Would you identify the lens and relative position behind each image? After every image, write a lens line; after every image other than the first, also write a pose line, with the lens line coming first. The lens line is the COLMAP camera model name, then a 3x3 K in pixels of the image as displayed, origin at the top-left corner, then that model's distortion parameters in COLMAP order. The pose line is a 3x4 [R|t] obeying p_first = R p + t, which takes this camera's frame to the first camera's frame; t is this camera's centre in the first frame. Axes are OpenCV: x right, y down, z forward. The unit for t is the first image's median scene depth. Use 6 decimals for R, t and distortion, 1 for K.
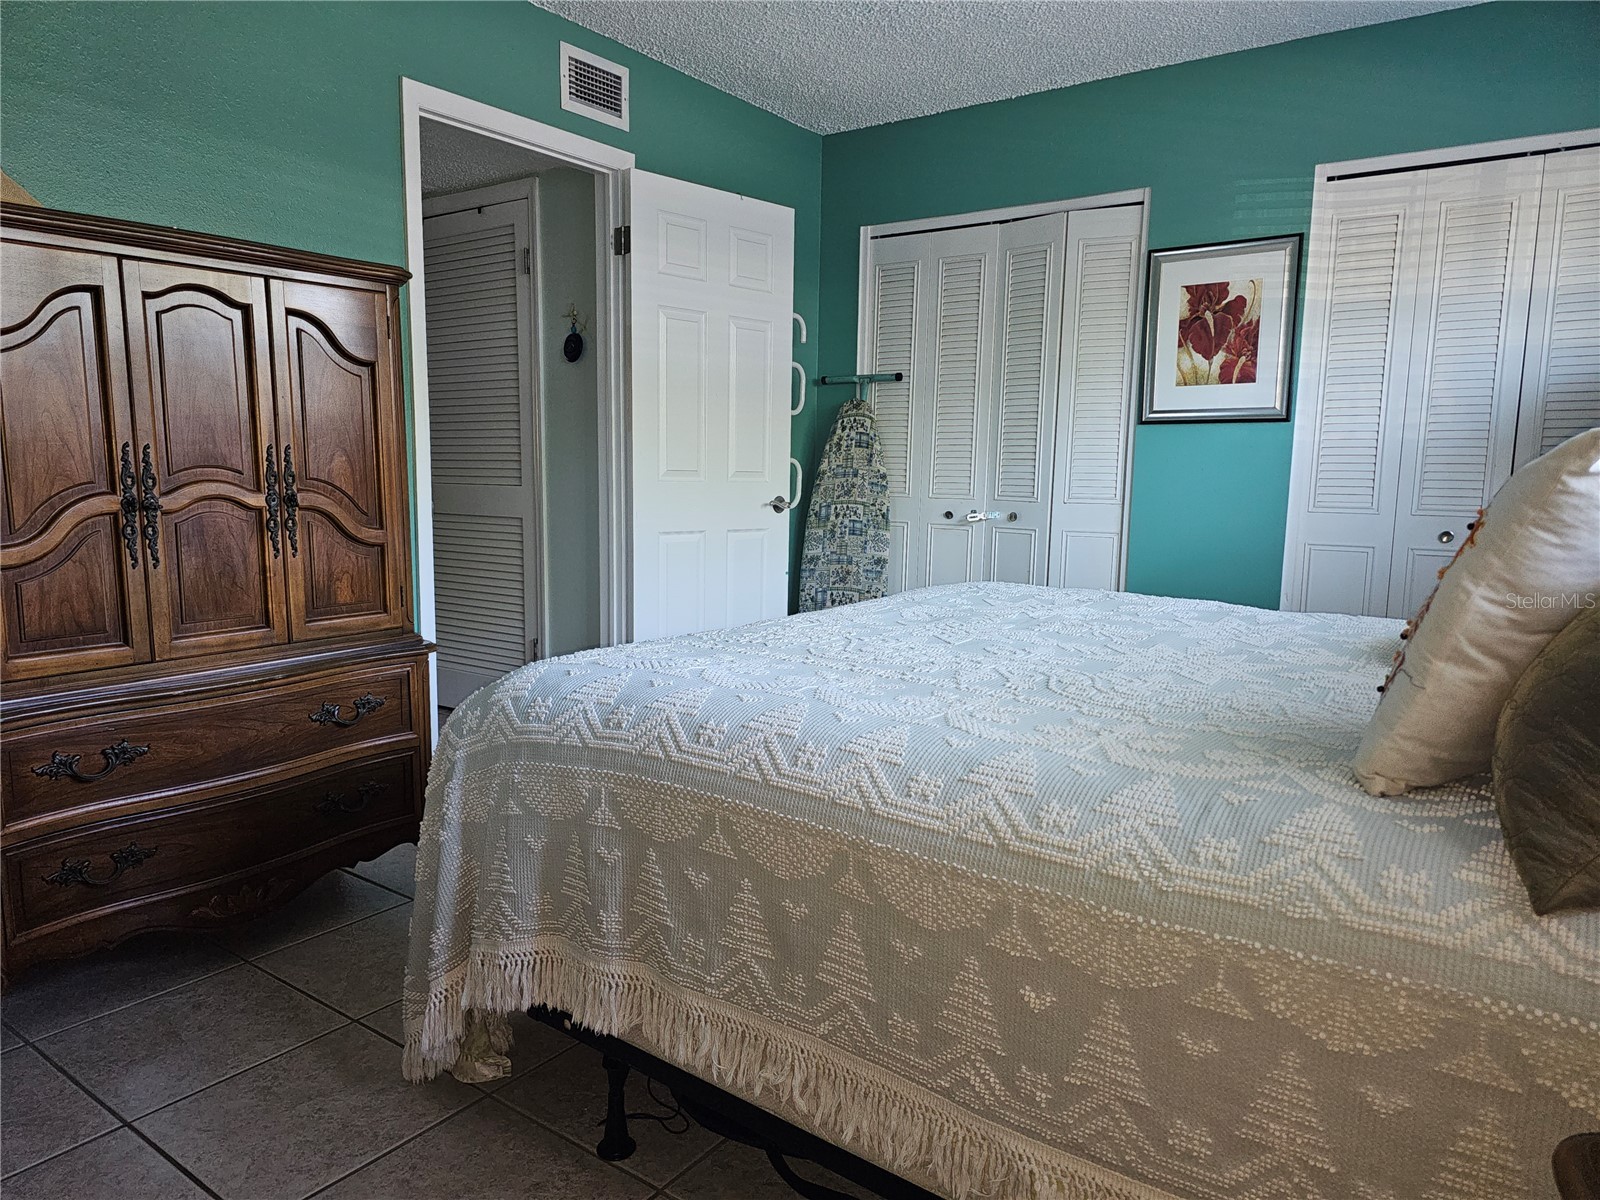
lens RADIAL K [[1074.3, 0, 764.8], [0, 1074.3, 596.1], [0, 0, 1]] dist [0.040135, -0.026117]
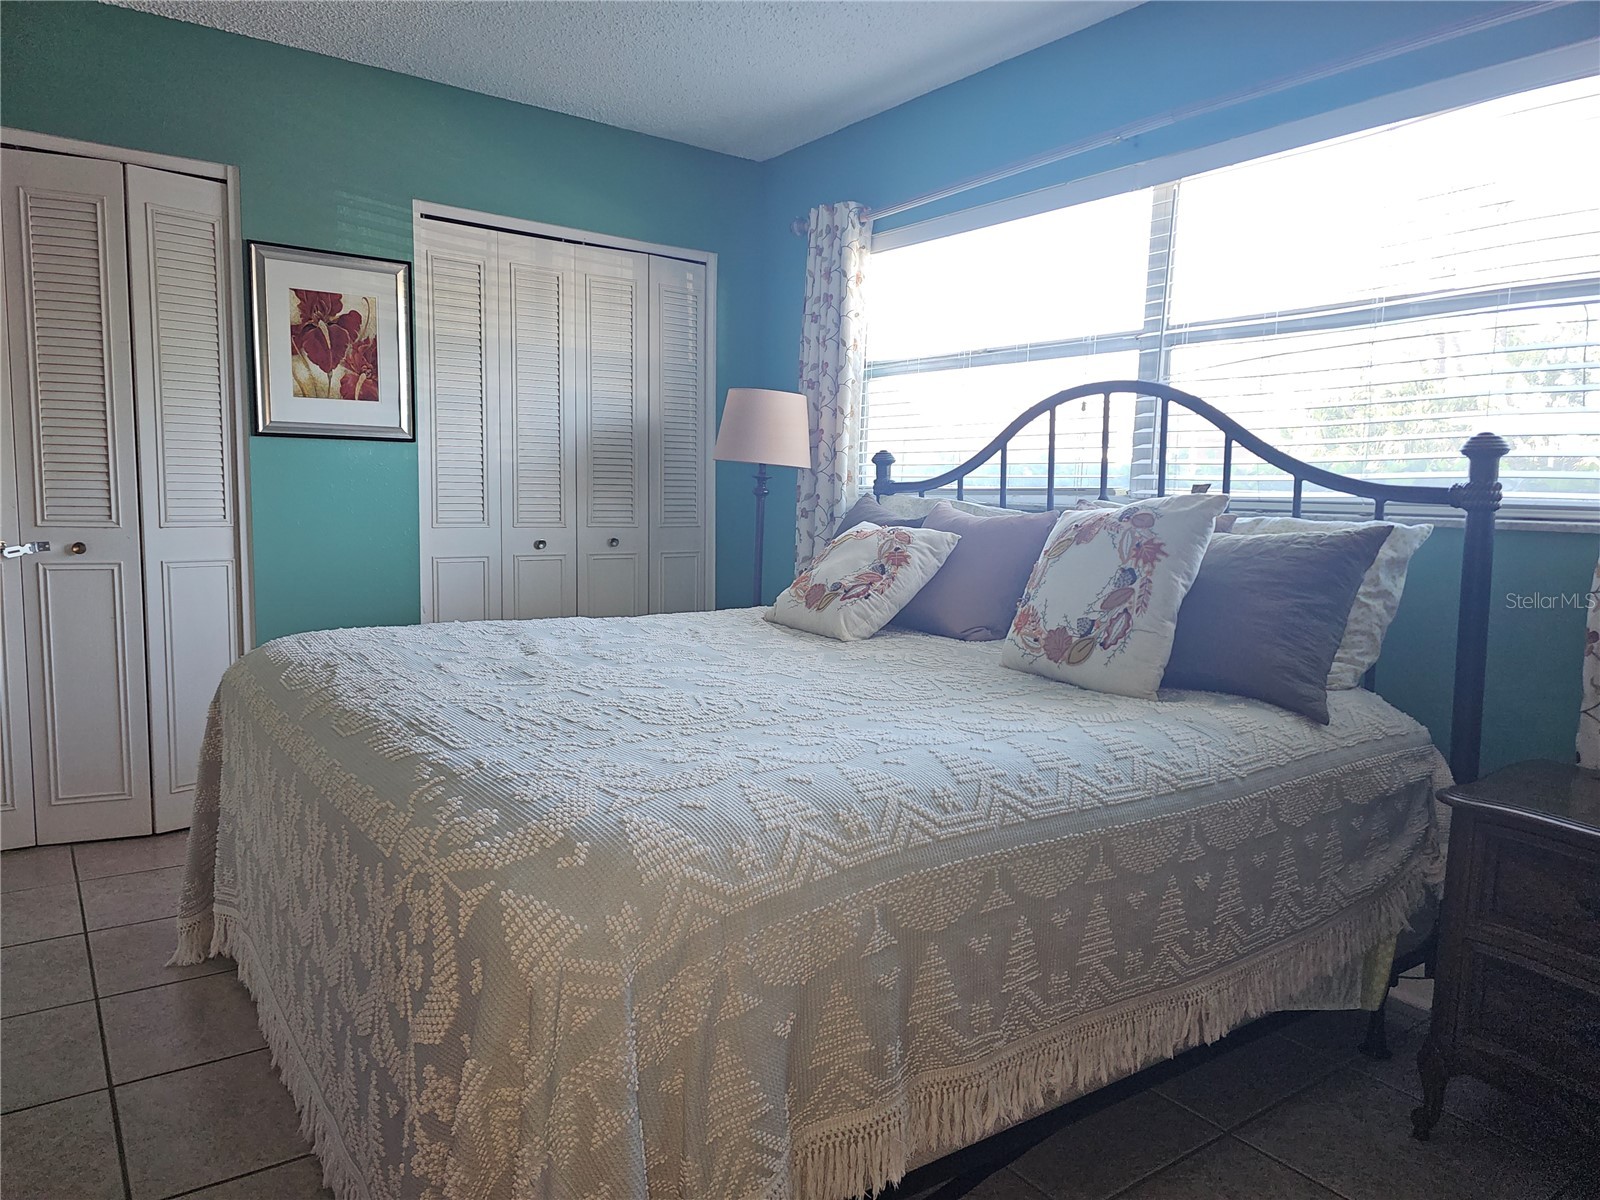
lens RADIAL K [[1074.3, 0, 799.7], [0, 1074.3, 604.8], [0, 0, 1]] dist [0.040135, -0.026117]
pose [[0.298623, -0.114189, 0.947515, -0.402096], [0.099710, 0.991116, 0.088019, -0.058878], [-0.949148, 0.068192, 0.307355, 0.331371]]
